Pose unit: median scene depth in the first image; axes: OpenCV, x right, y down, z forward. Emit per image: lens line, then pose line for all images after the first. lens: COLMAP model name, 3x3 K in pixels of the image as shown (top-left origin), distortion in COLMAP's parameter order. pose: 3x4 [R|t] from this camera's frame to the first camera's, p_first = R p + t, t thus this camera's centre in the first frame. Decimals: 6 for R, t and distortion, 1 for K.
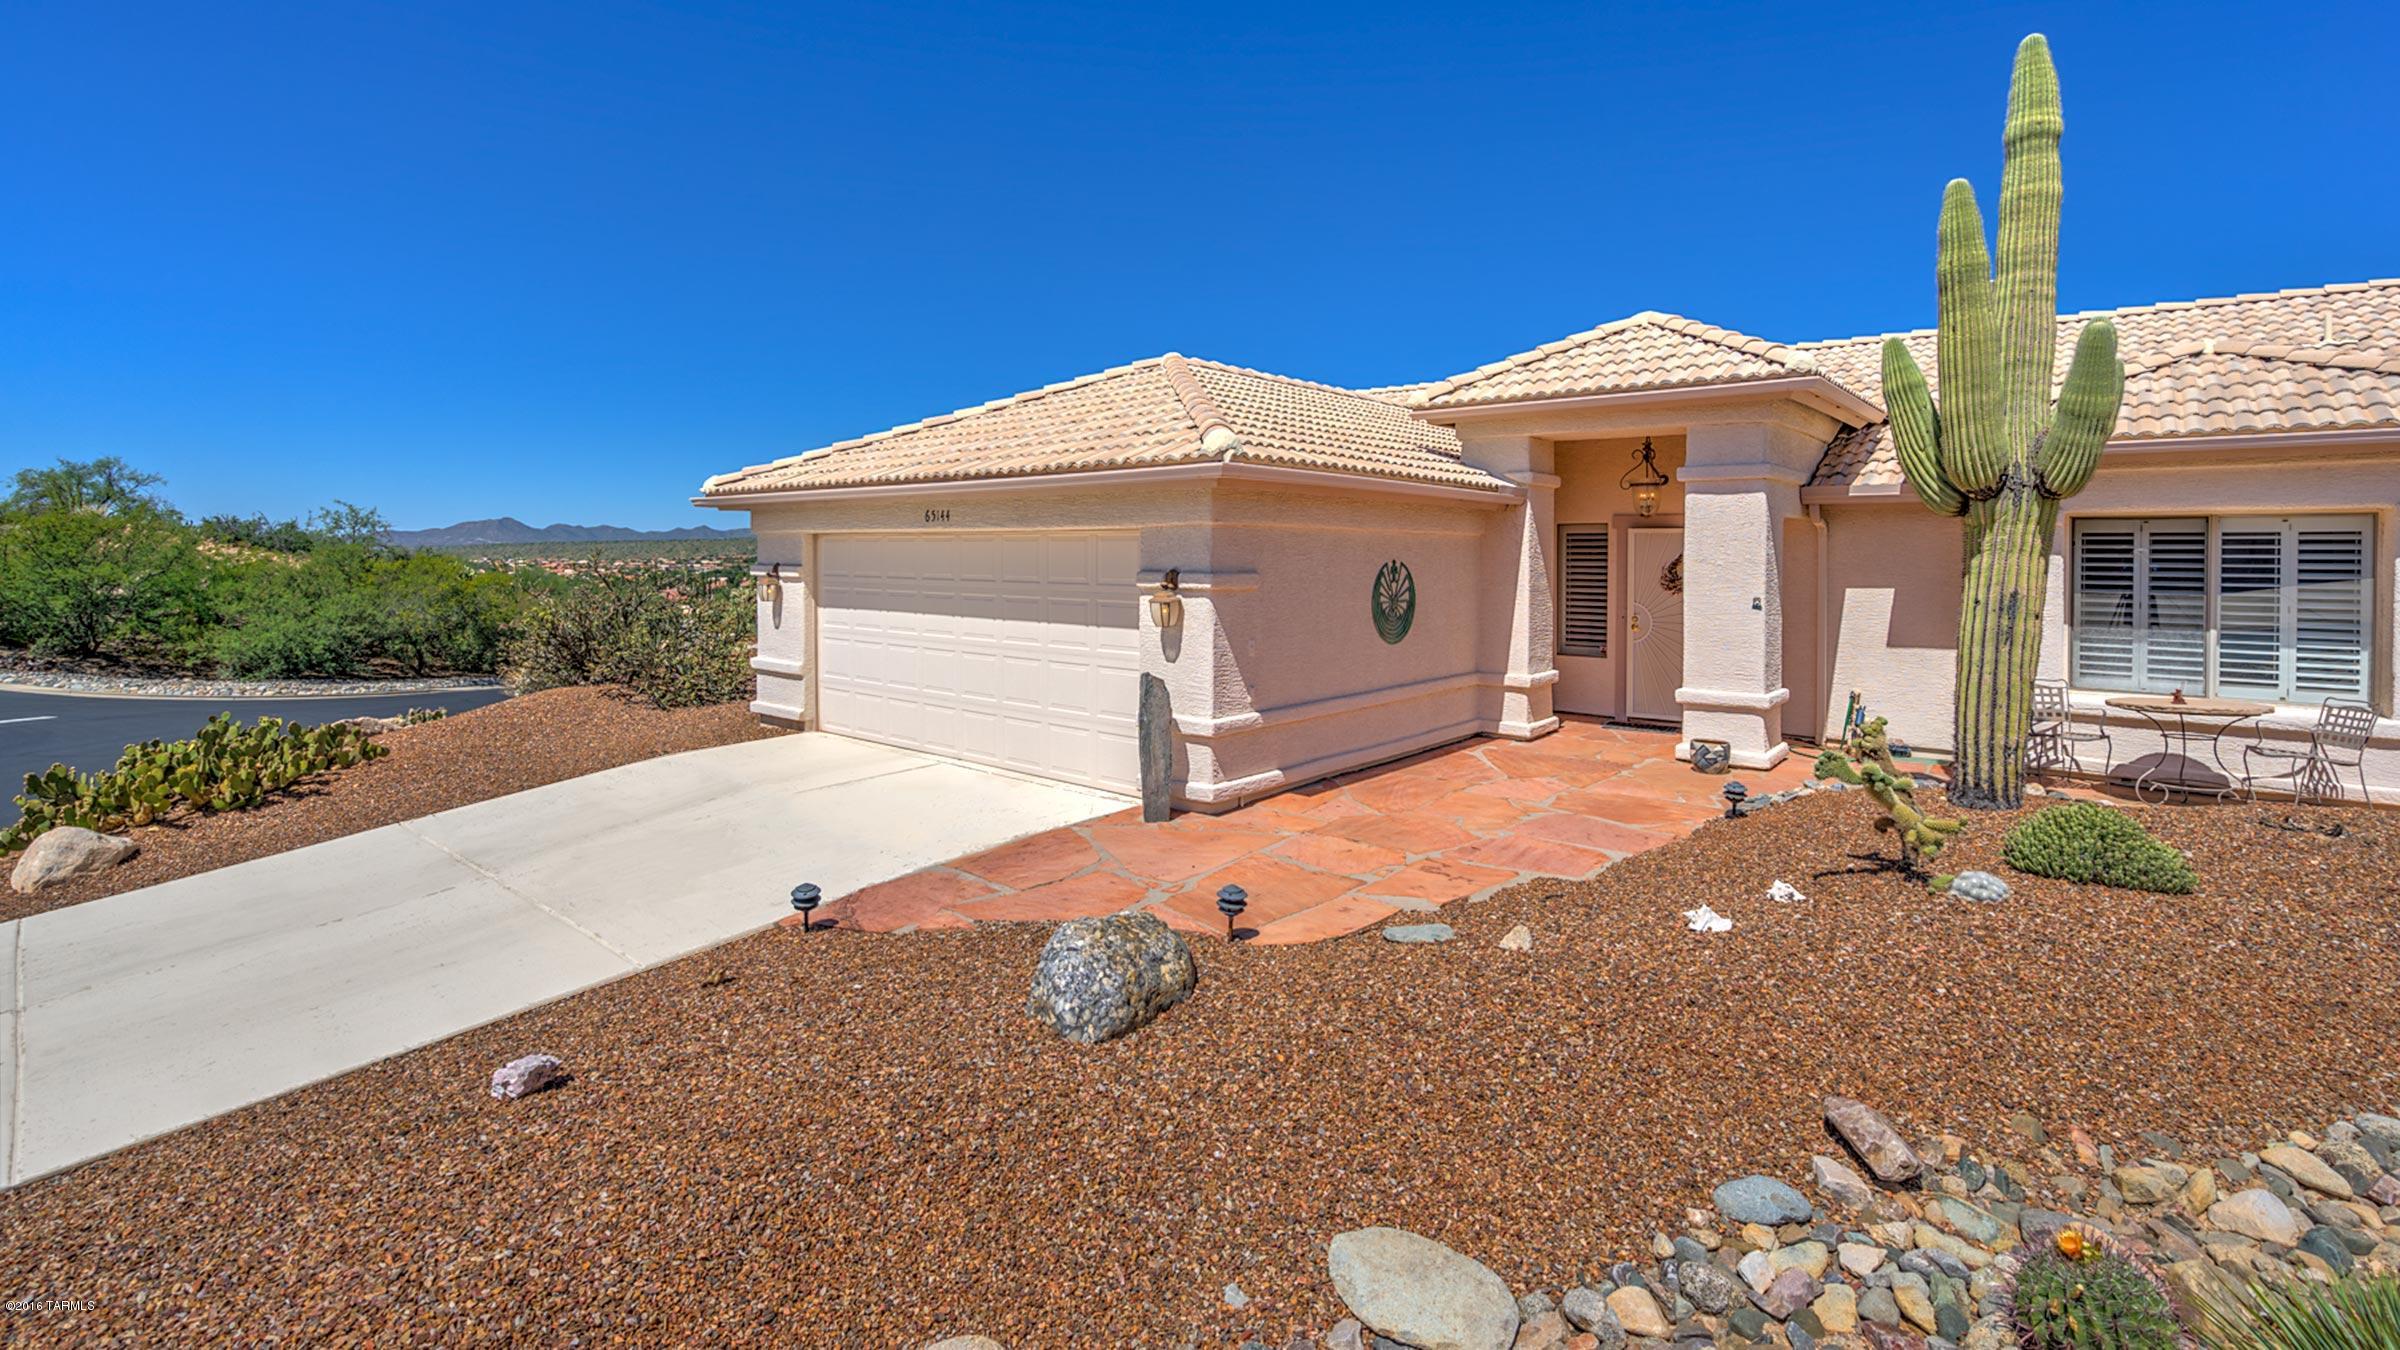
lens RADIAL K [[1068.0, 0, 1192.9], [0, 1068.0, 584.2], [0, 0, 1]] dist [-0.001534, -0.000489]
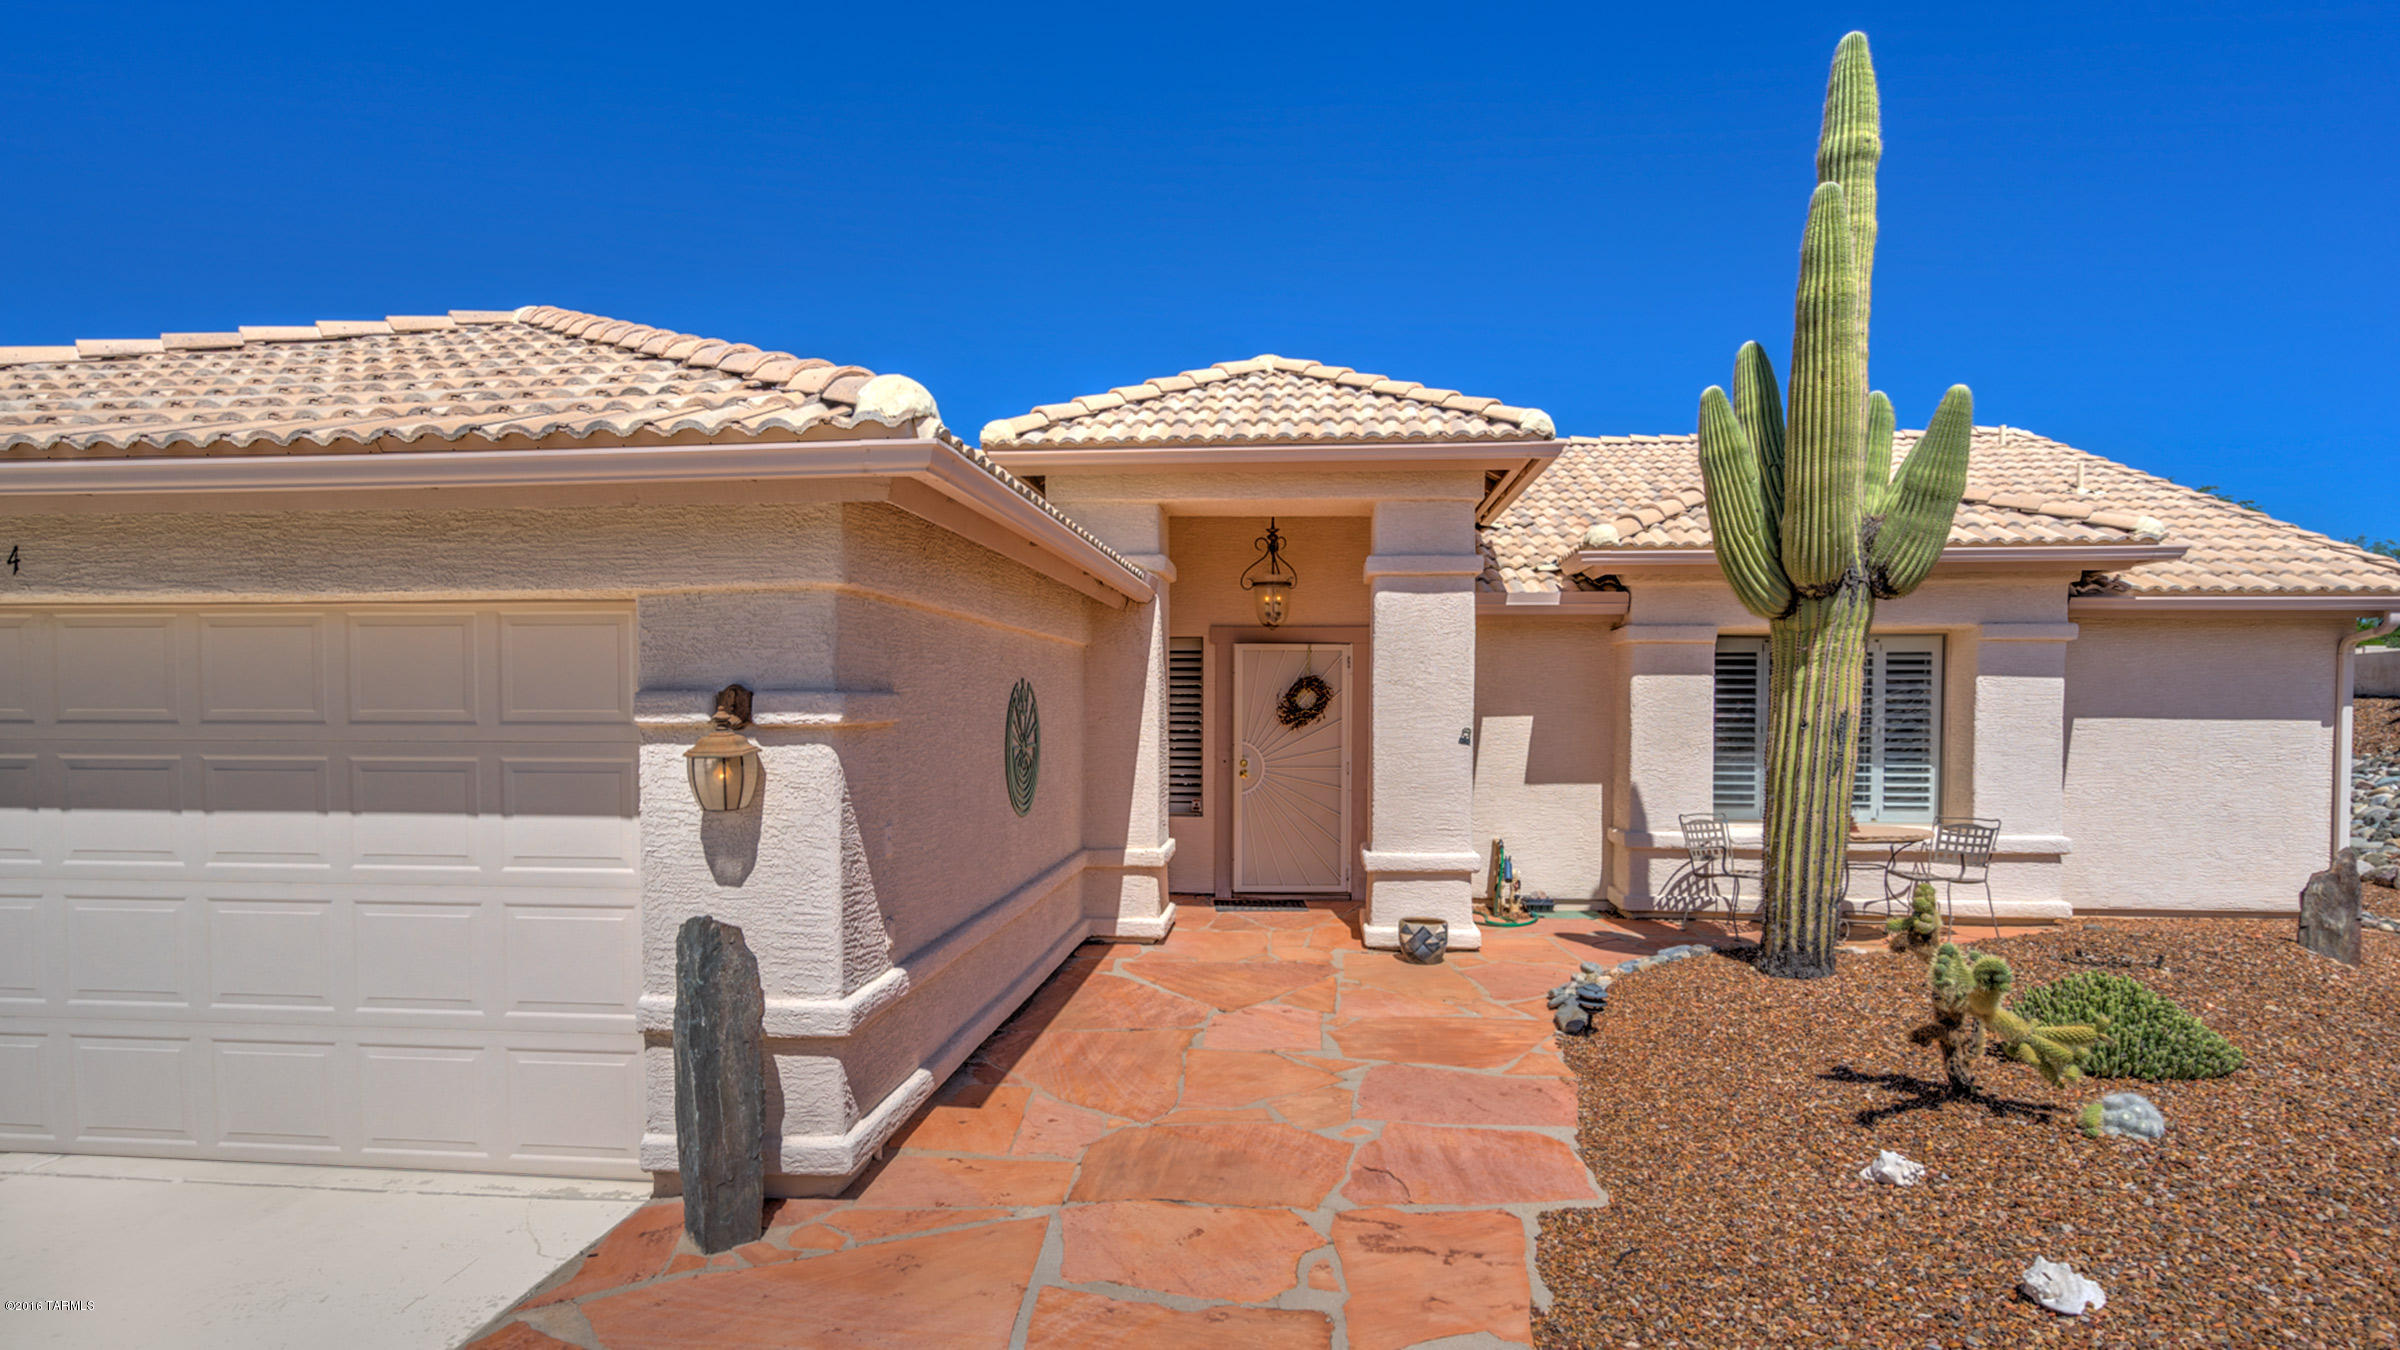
lens RADIAL K [[1213.1, 0, 1198.4], [0, 1213.1, 740.4], [0, 0, 1]] dist [-0.000373, 0.000493]
pose [[0.821706, -0.022763, 0.569457, -0.147249], [0.019020, 0.999741, 0.012518, 0.007257], [-0.569594, 0.000545, 0.821926, 0.436968]]
